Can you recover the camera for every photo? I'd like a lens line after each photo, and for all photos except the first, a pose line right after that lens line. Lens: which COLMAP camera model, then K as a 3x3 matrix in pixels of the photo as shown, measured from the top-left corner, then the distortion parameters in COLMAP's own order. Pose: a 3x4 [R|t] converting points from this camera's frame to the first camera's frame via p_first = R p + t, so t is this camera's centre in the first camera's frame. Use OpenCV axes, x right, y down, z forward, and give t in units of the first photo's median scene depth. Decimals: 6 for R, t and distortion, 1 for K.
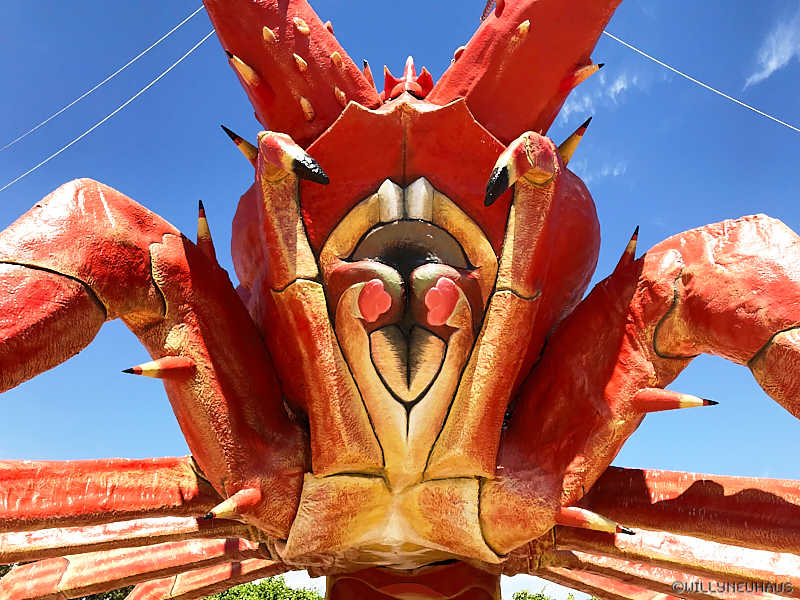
lens RADIAL K [[652.0, 0, 400.0], [0, 652.0, 300.0], [0, 0, 1]] dist [0.064704, -0.131233]
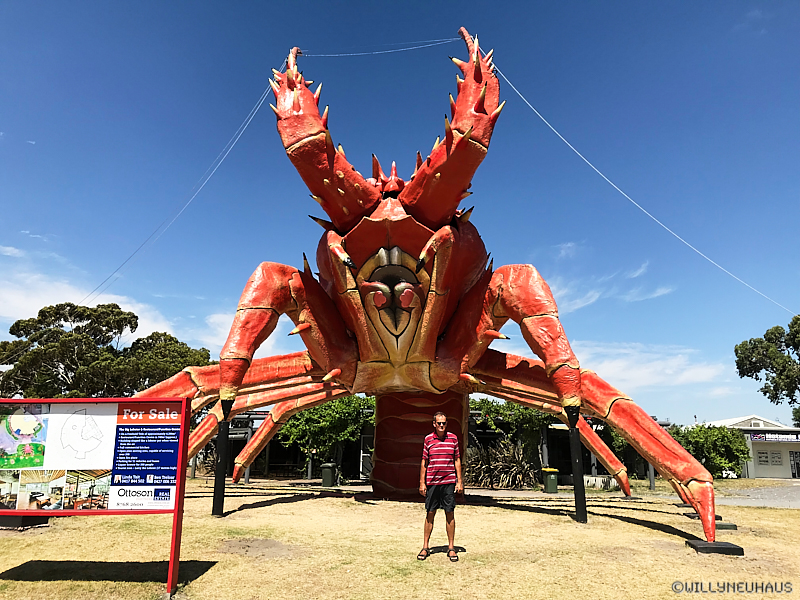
lens RADIAL K [[652.0, 0, 400.0], [0, 652.0, 300.0], [0, 0, 1]] dist [0.064704, -0.131233]
pose [[0.995202, -0.035982, -0.090981, 0.253766], [0.059763, 0.959840, 0.274107, -0.645552], [0.077464, -0.278230, 0.957386, -1.312024]]
